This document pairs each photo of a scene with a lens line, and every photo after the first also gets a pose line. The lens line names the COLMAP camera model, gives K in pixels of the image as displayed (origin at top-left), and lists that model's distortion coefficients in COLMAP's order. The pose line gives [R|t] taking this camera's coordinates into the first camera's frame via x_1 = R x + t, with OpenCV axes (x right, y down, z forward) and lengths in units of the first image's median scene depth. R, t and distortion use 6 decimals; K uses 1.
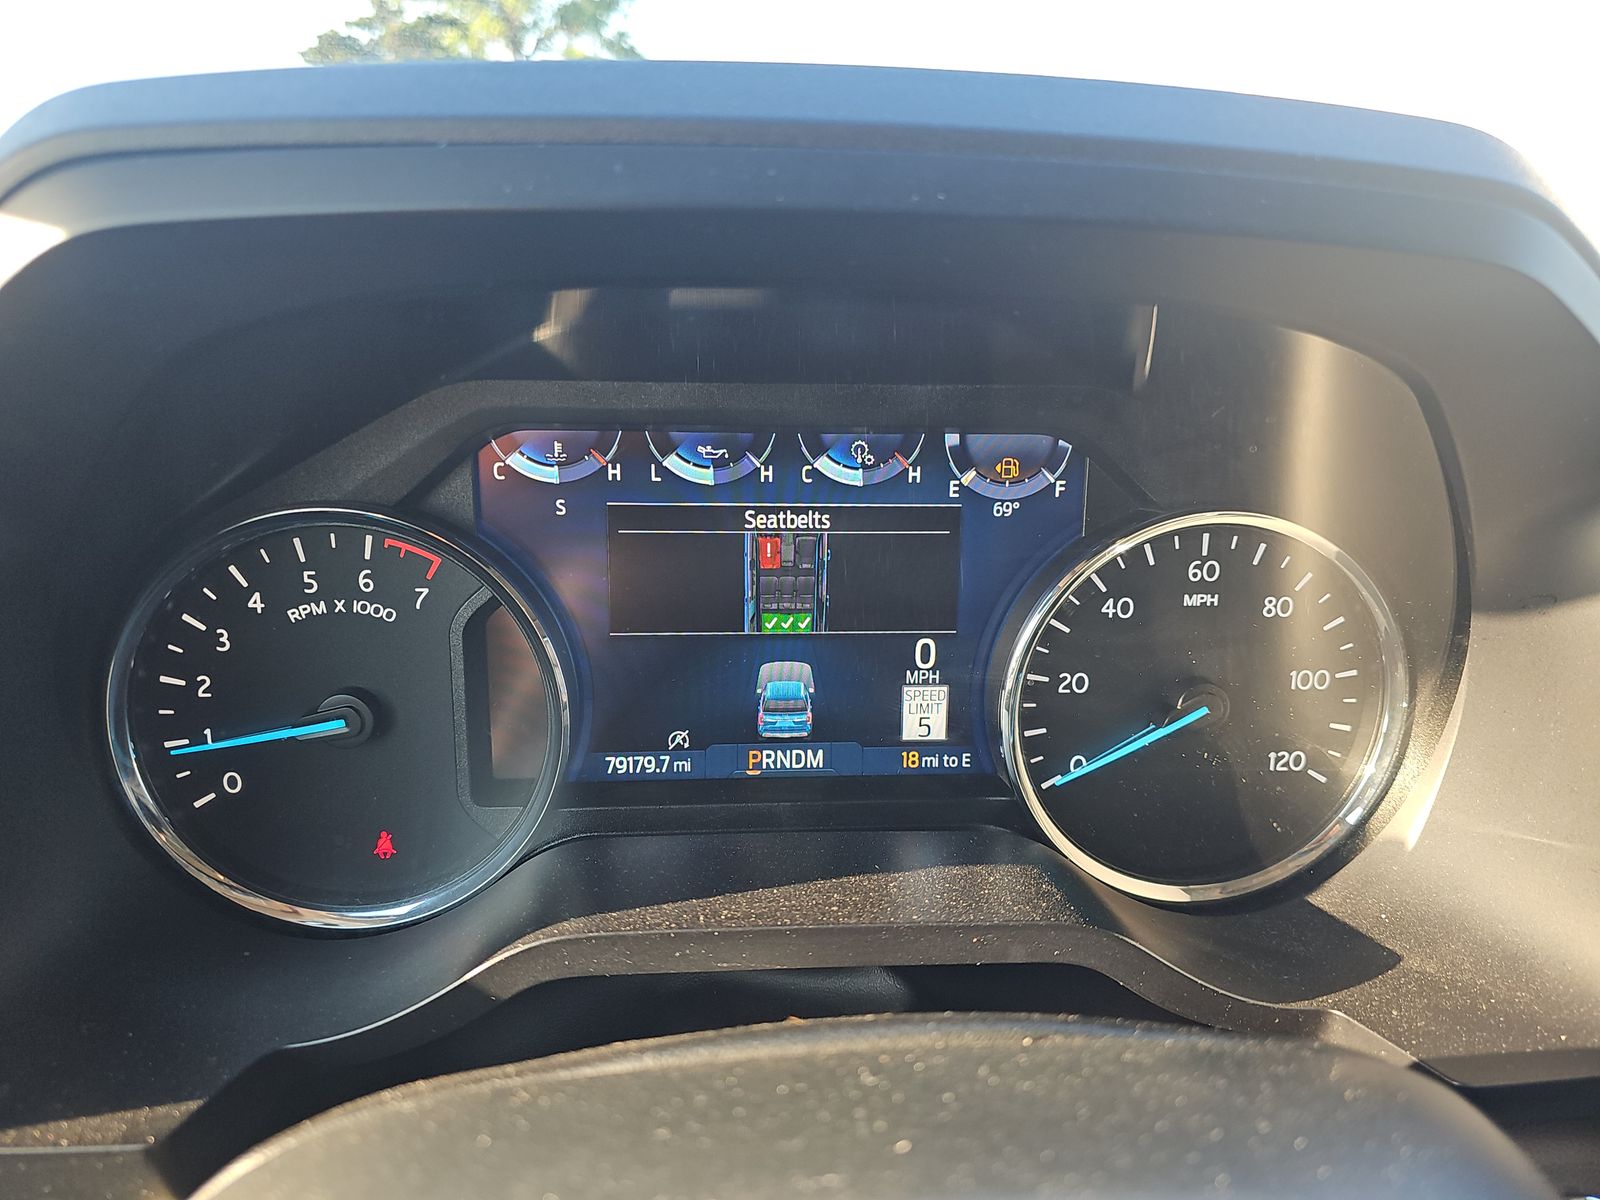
lens RADIAL K [[1077.8, 0, 794.9], [0, 1077.8, 588.6], [0, 0, 1]] dist [0.023370, -0.012748]
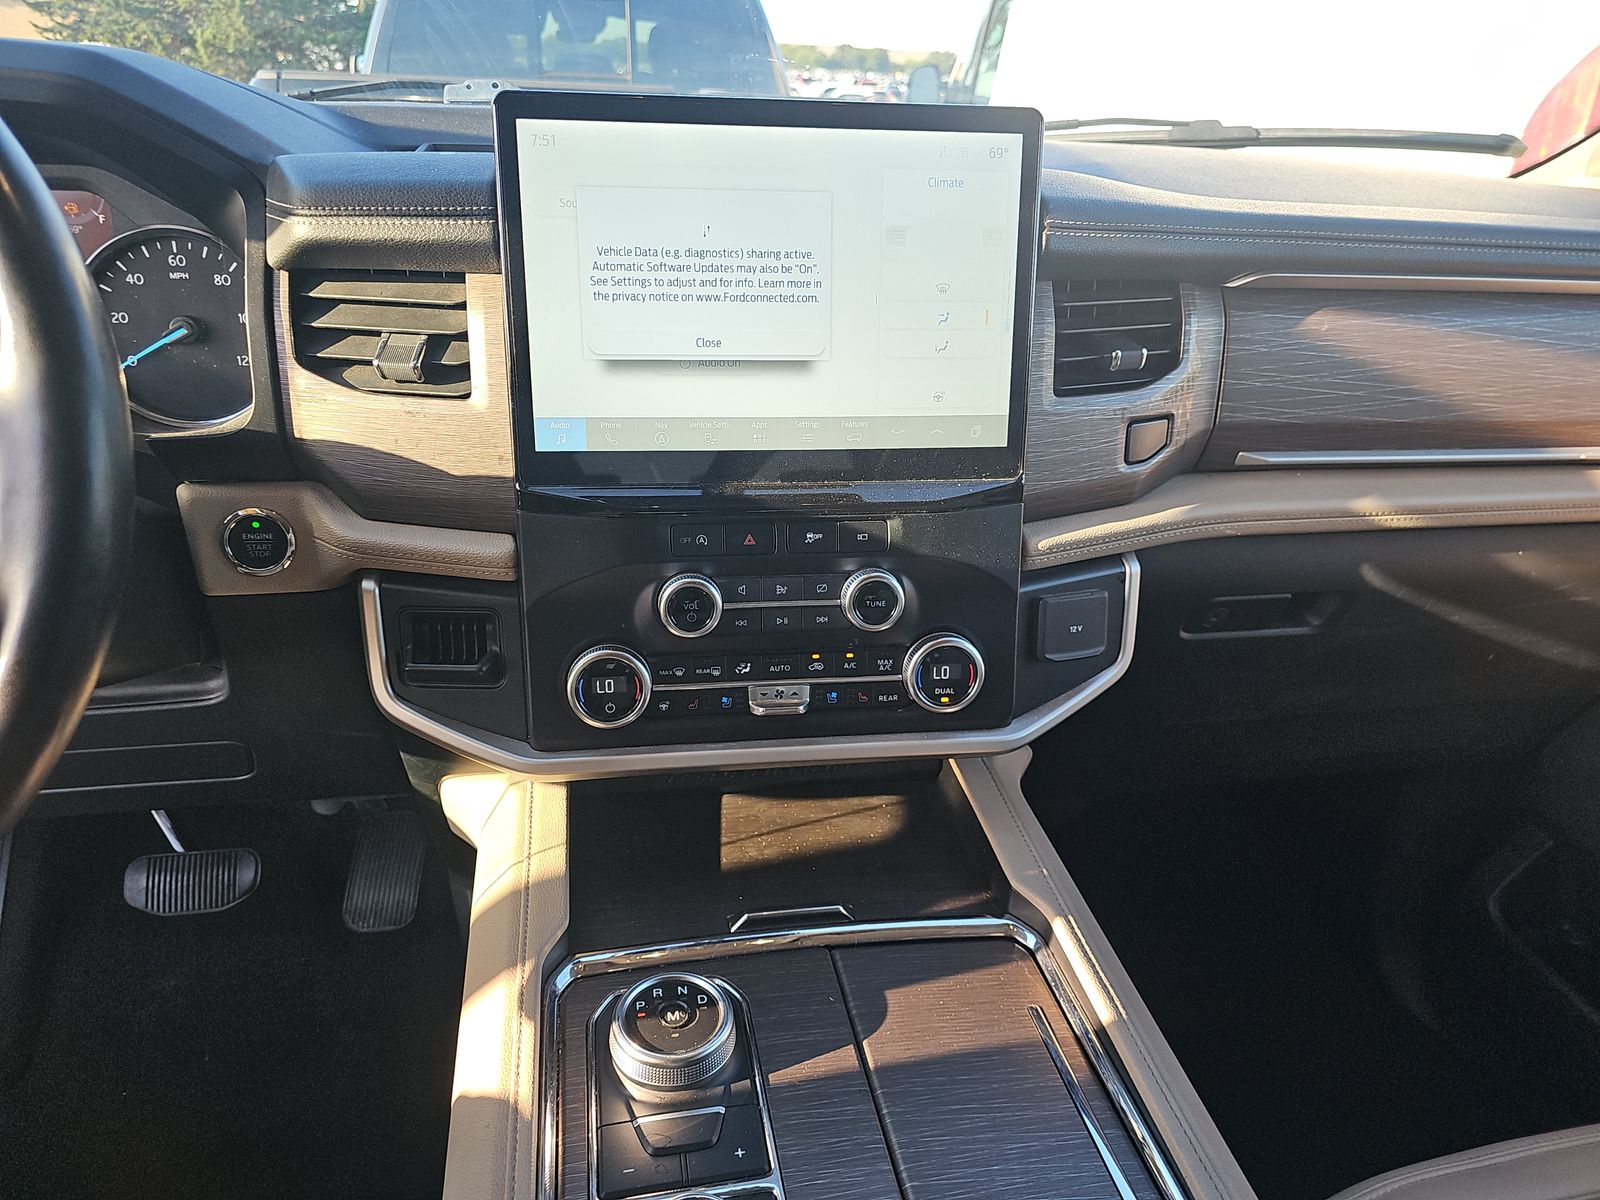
lens RADIAL K [[1077.8, 0, 795.1], [0, 1077.8, 592.0], [0, 0, 1]] dist [0.023370, -0.012748]
pose [[0.994738, -0.023777, 0.099654, 1.342238], [0.010578, 0.991334, 0.130937, 0.355187], [-0.101904, -0.129194, 0.986369, -1.262789]]
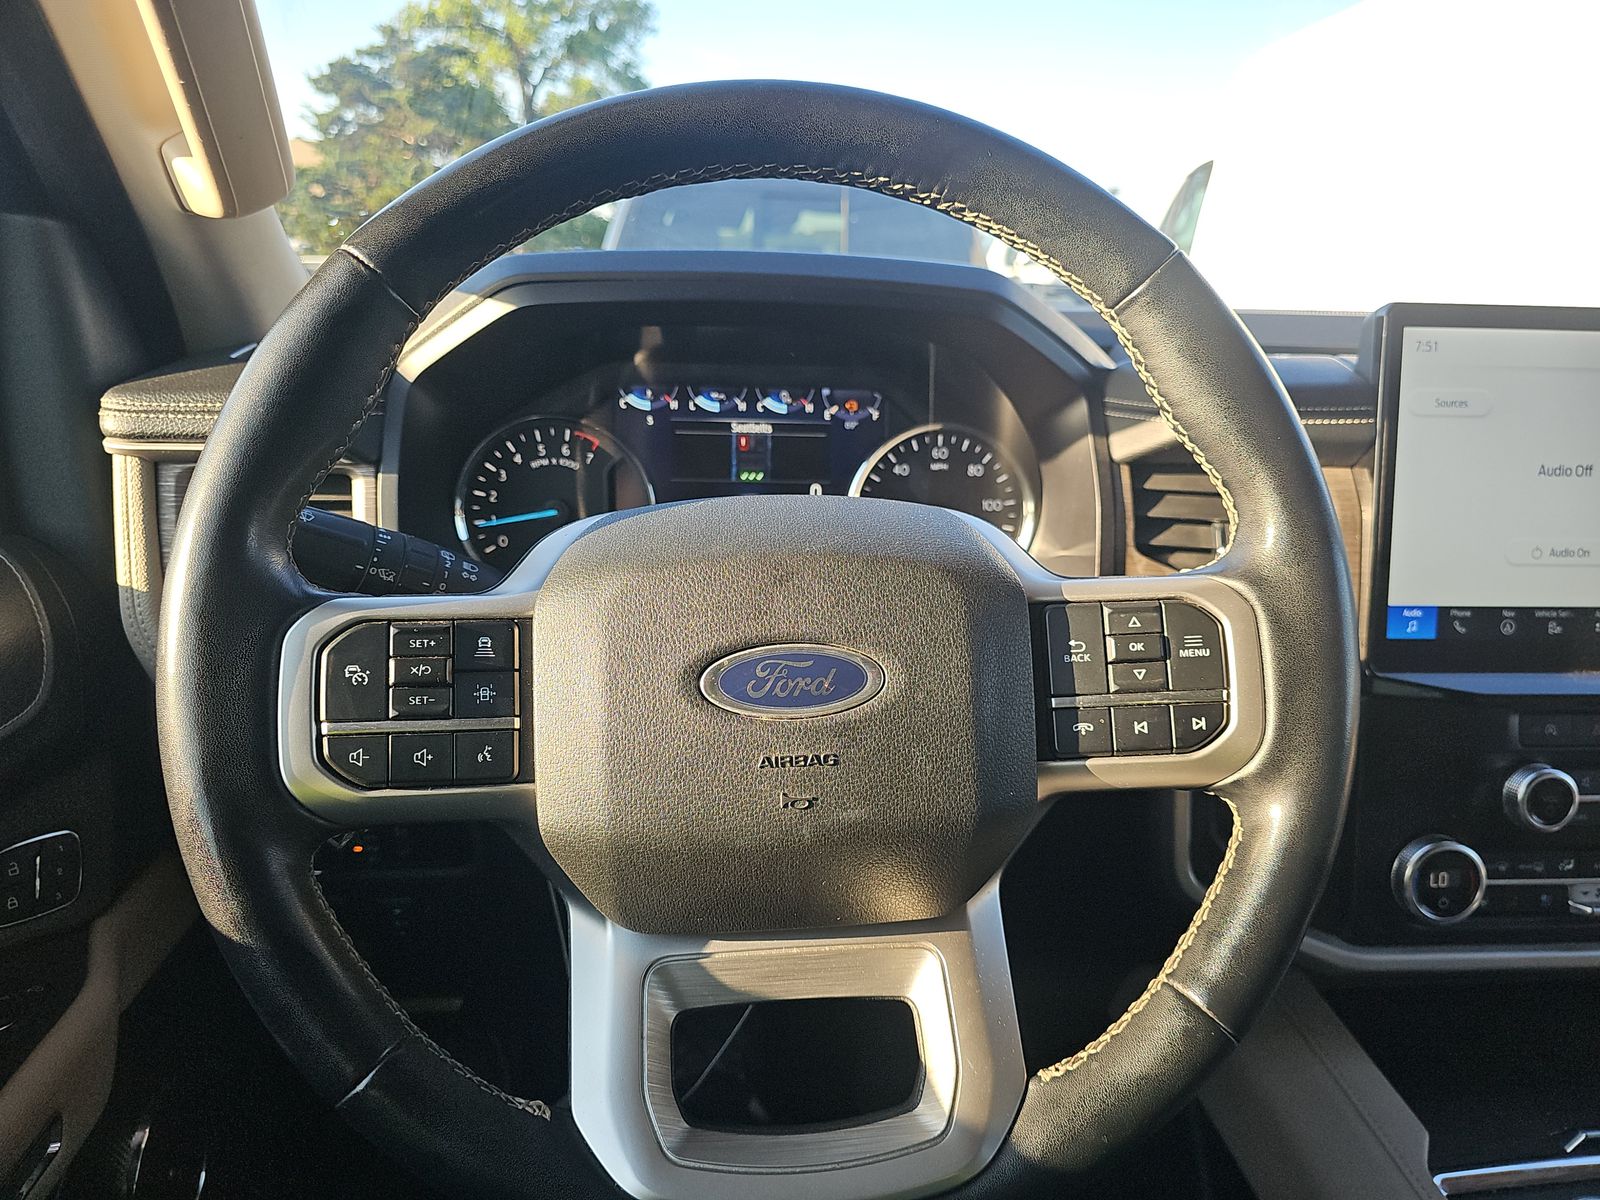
lens RADIAL K [[1151.9, 0, 804.6], [0, 1151.9, 607.5], [0, 0, 1]] dist [0.006253, -0.014663]
pose [[0.999951, 0.008433, 0.005146, 0.091981], [-0.008326, 0.999758, -0.020350, 0.351020], [-0.005316, 0.020306, 0.999780, -1.351313]]
